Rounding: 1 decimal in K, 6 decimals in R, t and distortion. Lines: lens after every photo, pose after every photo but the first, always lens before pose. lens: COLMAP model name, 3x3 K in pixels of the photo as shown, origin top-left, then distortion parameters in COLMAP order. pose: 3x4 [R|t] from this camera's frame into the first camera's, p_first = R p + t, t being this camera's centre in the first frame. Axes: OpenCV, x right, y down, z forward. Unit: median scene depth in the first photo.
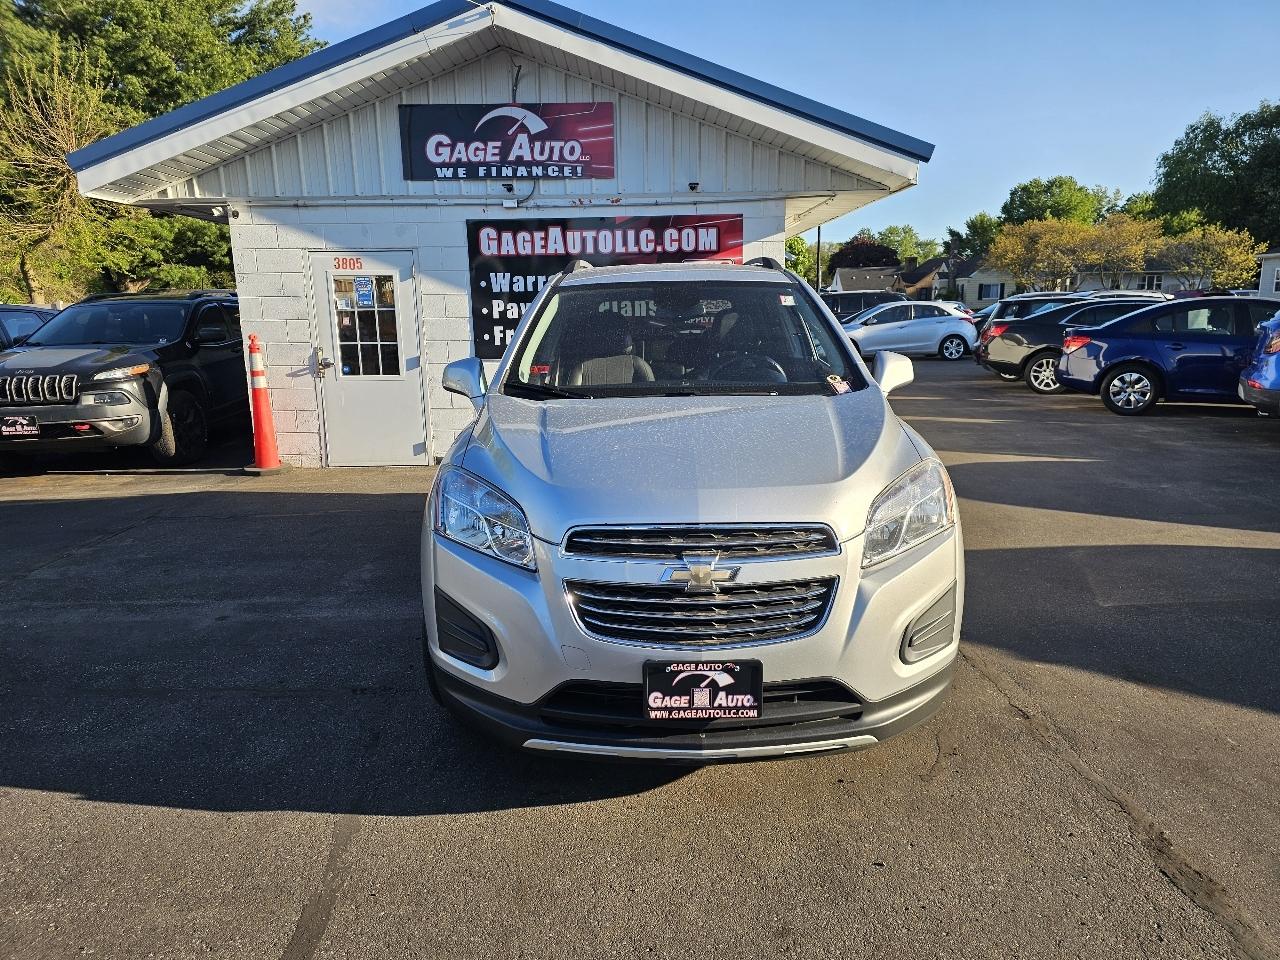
lens RADIAL K [[849.2, 0, 640.4], [0, 849.2, 484.6], [0, 0, 1]] dist [0.058524, -0.049198]
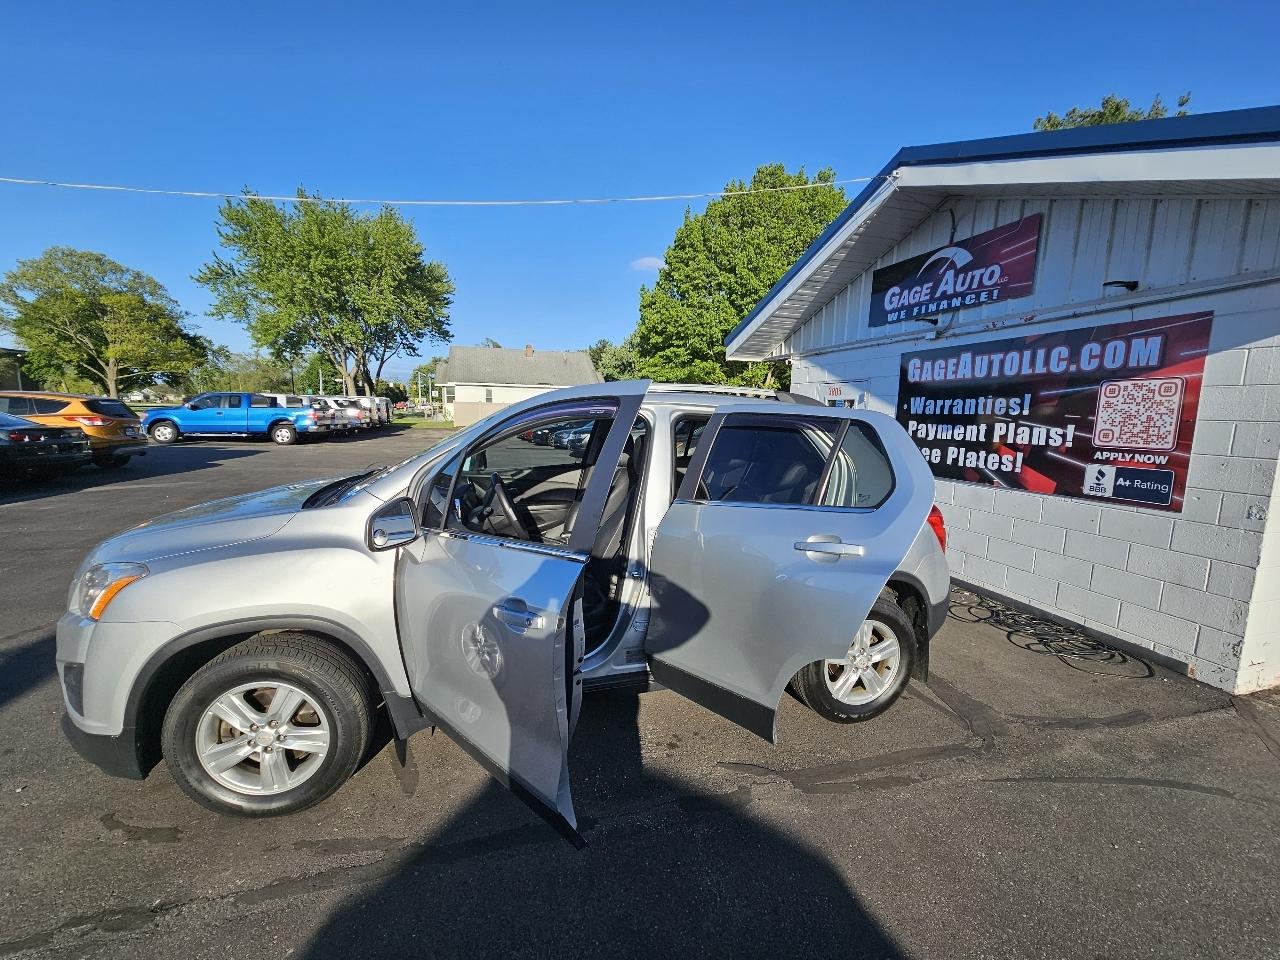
lens RADIAL K [[517.9, 0, 635.7], [0, 517.9, 485.3], [0, 0, 1]] dist [0.000807, -0.000197]
pose [[0.262863, 0.160927, -0.951318, 0.415716], [-0.230483, 0.967919, 0.100050, -0.122290], [0.936900, 0.192963, 0.291521, 0.490853]]
